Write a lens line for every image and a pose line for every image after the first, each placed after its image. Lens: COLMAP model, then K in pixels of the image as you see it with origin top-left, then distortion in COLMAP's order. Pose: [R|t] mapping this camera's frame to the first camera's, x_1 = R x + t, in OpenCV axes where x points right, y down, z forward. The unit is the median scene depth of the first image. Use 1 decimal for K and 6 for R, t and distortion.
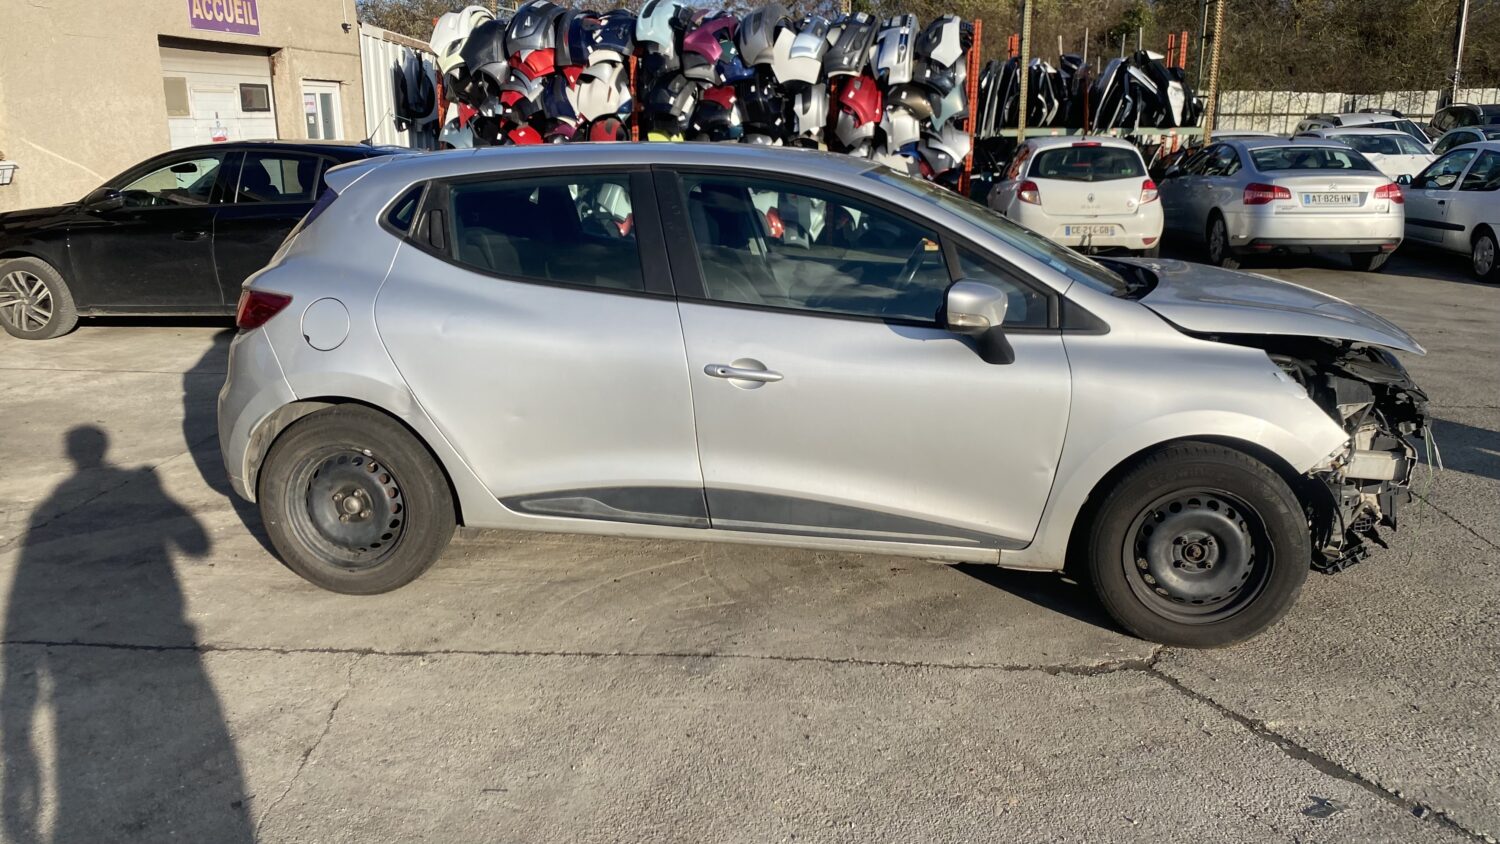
lens RADIAL K [[1156.4, 0, 758.8], [0, 1156.4, 421.6], [0, 0, 1]] dist [0.018272, -0.002734]
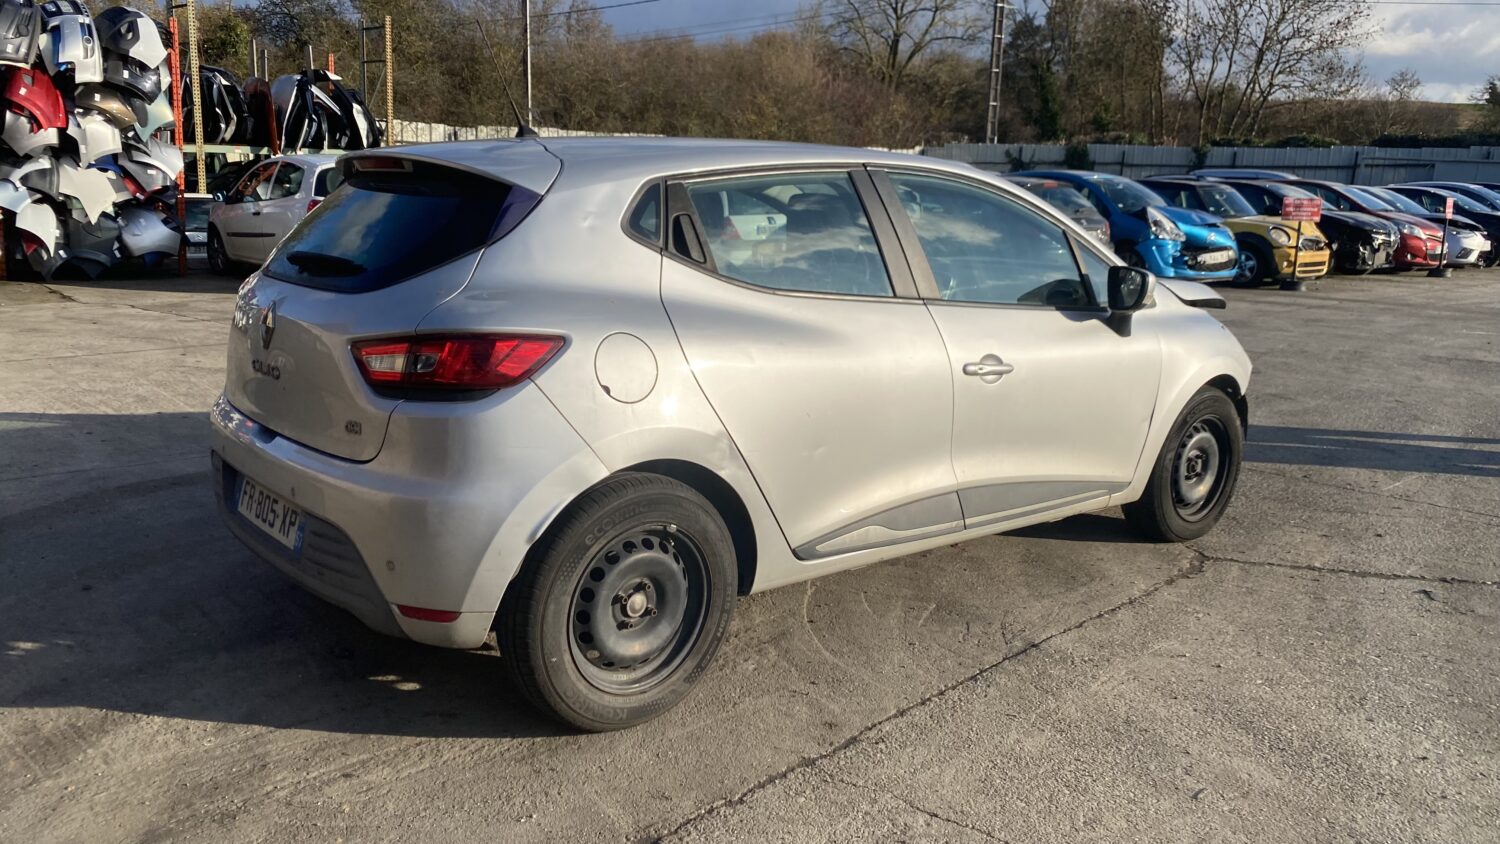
lens RADIAL K [[1156.4, 0, 748.5], [0, 1156.4, 417.3], [0, 0, 1]] dist [0.018272, -0.002734]
pose [[0.658295, -0.133898, 0.740756, -0.216735], [0.153404, 0.987265, 0.042129, -0.017753], [-0.736963, 0.085901, 0.670452, 0.111648]]
